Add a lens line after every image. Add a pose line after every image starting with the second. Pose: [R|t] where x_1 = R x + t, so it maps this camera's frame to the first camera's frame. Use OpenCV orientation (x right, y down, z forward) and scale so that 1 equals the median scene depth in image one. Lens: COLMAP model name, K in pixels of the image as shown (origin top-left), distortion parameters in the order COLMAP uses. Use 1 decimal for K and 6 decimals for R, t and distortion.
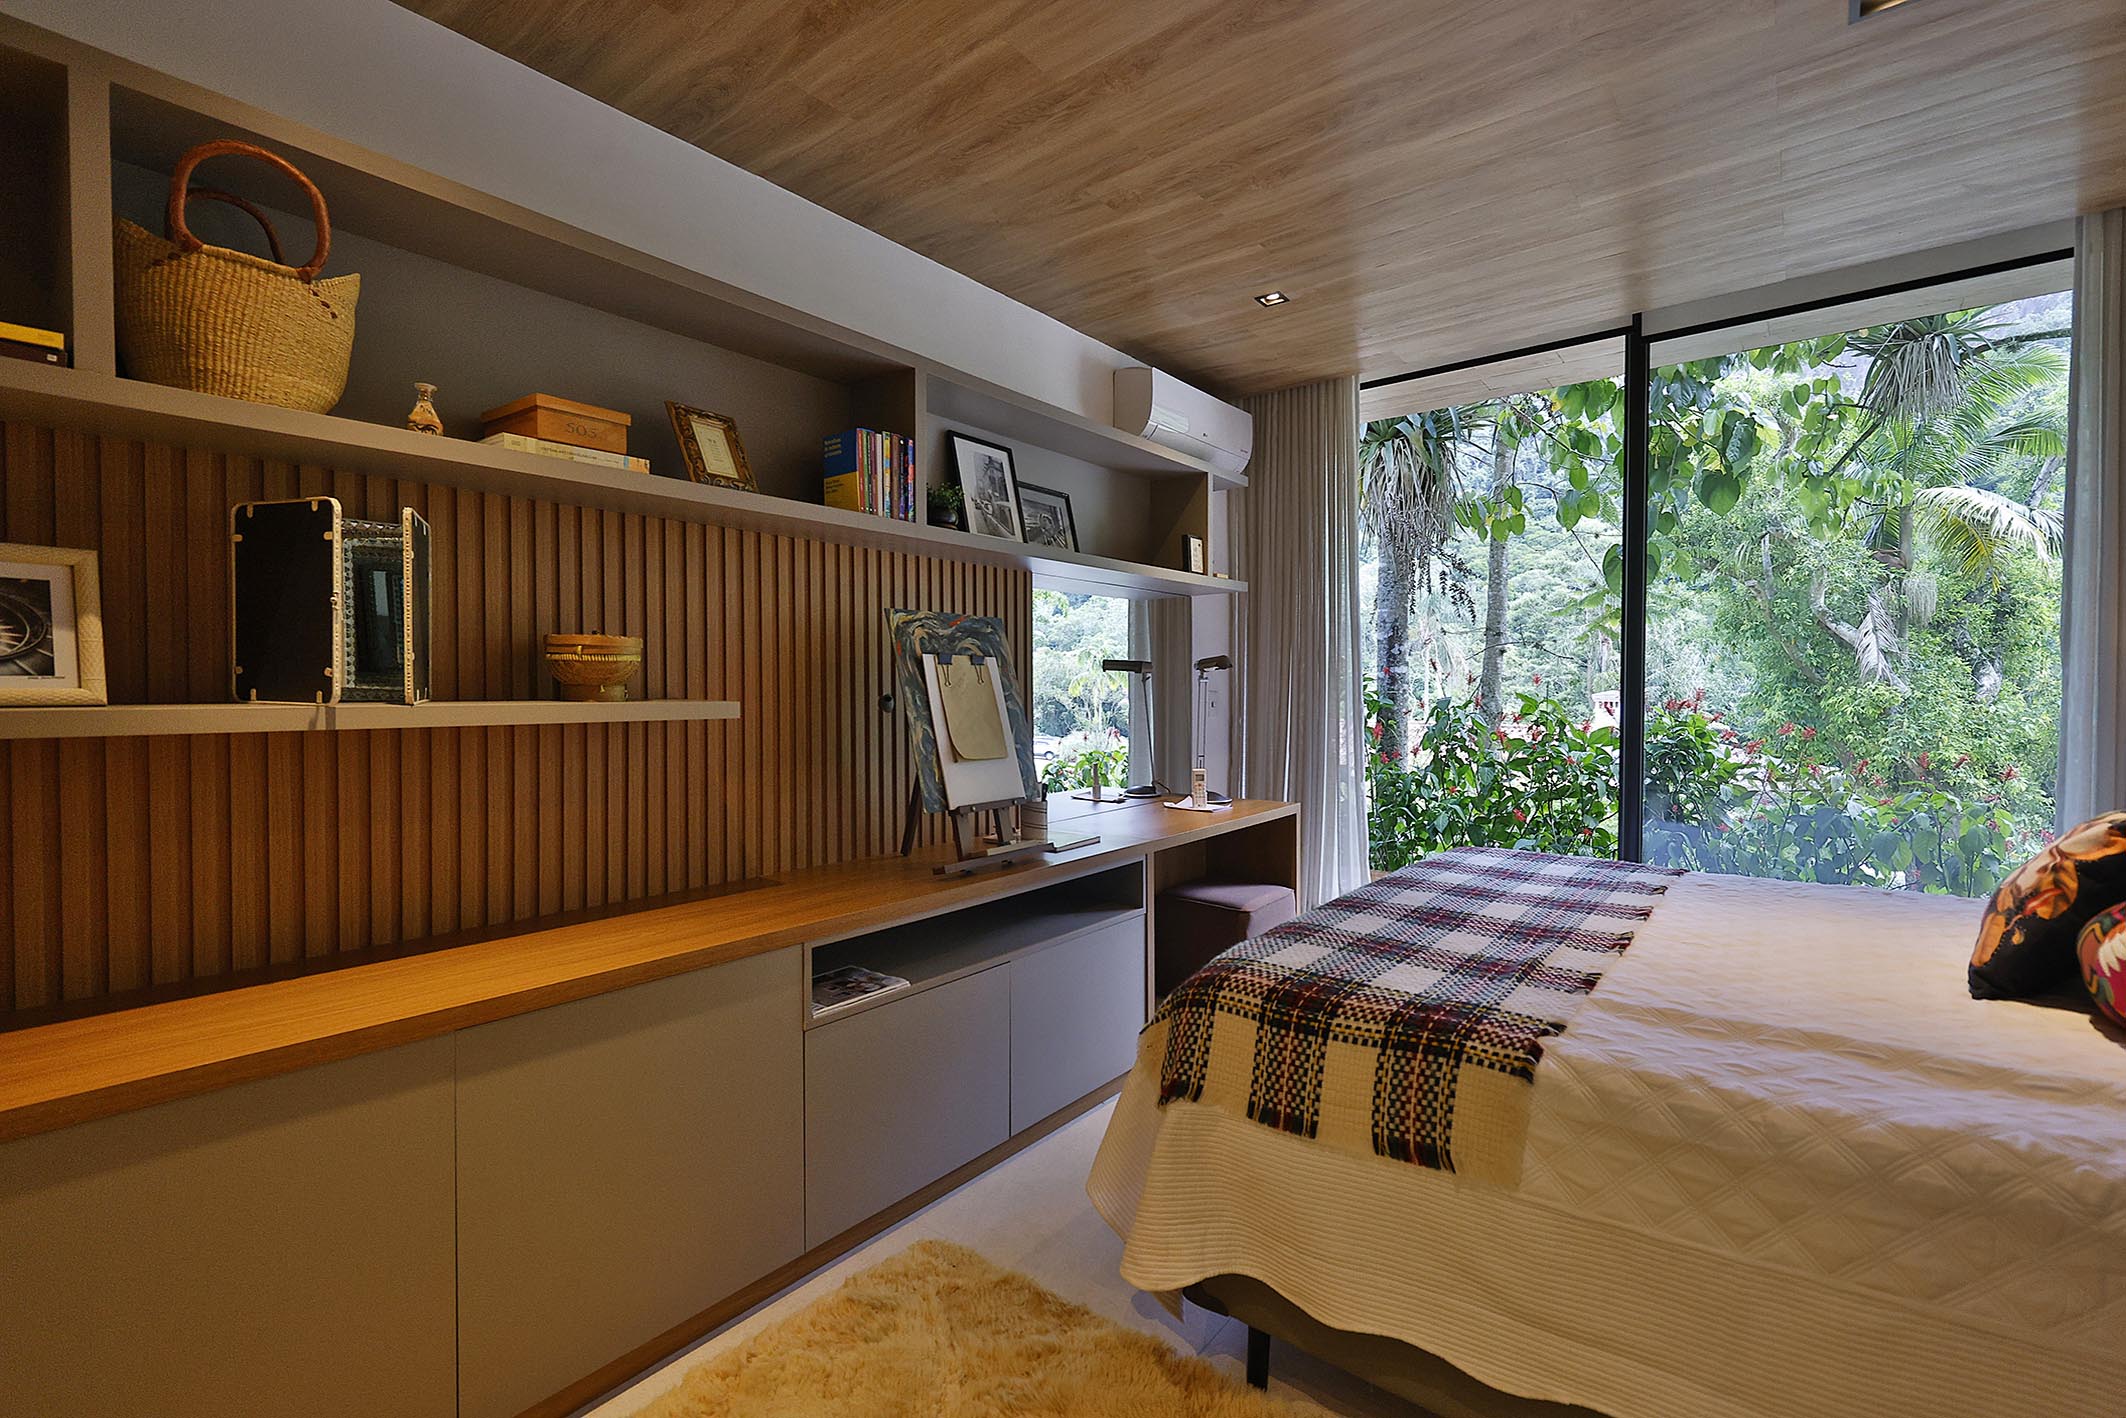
lens RADIAL K [[908.9, 0, 1057.5], [0, 908.9, 708.0], [0, 0, 1]] dist [-0.003284, 0.000828]
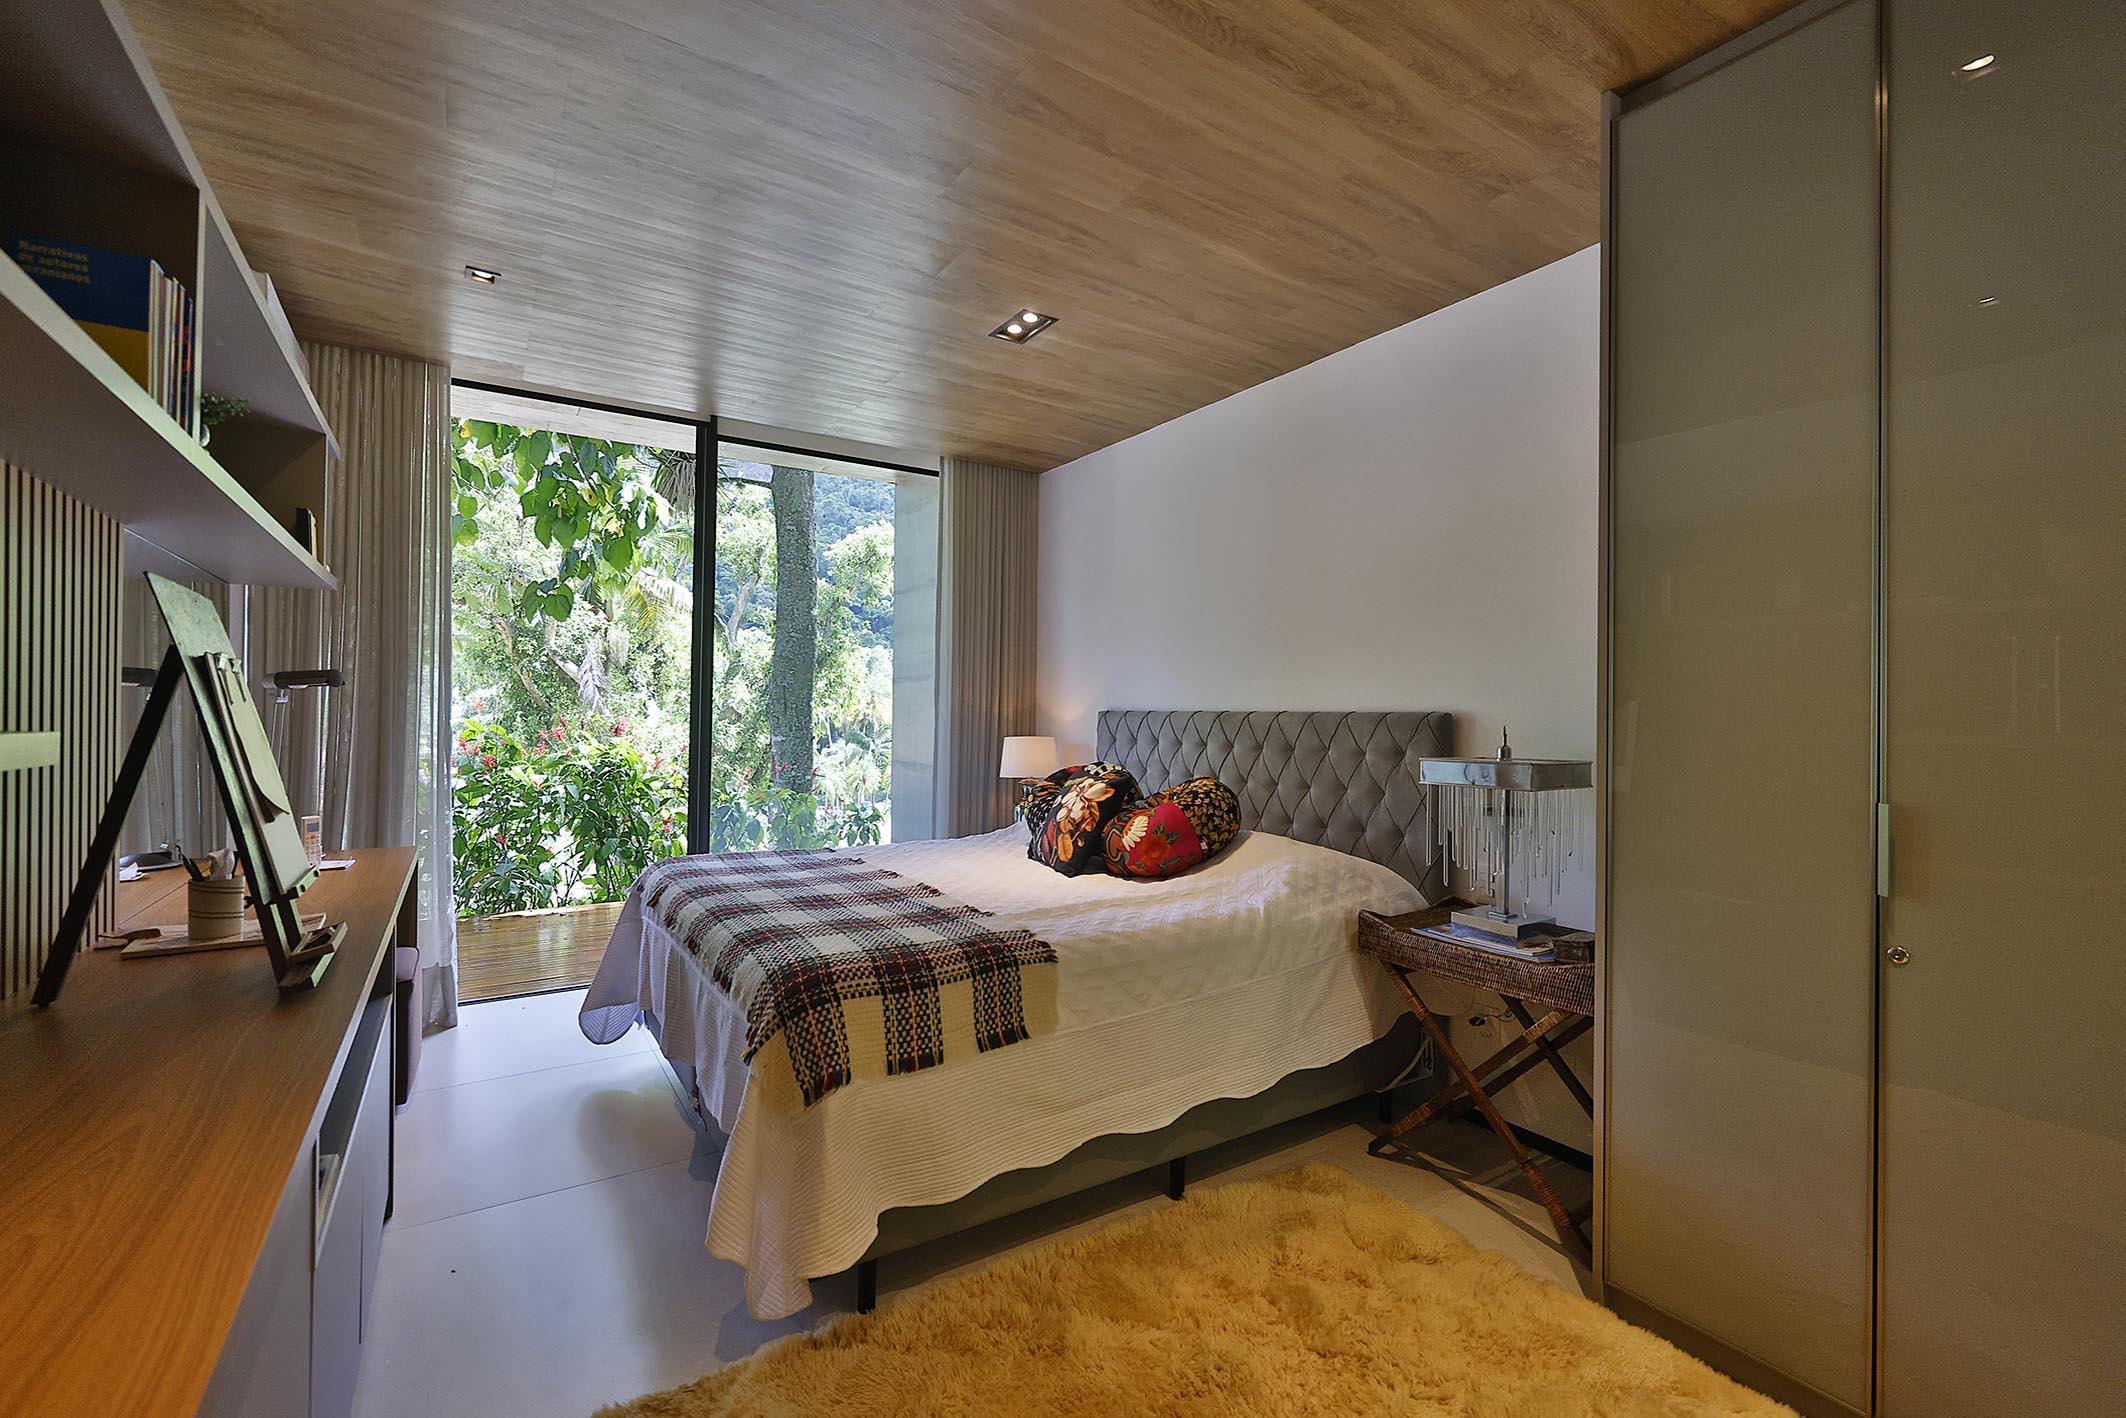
lens RADIAL K [[908.9, 0, 1018.3], [0, 908.9, 717.3], [0, 0, 1]] dist [-0.003284, 0.000828]
pose [[0.335434, 0.008266, 0.942027, -0.858784], [0.009168, 0.999886, -0.012038, -0.002675], [-0.942019, 0.012674, 0.335320, 0.434050]]
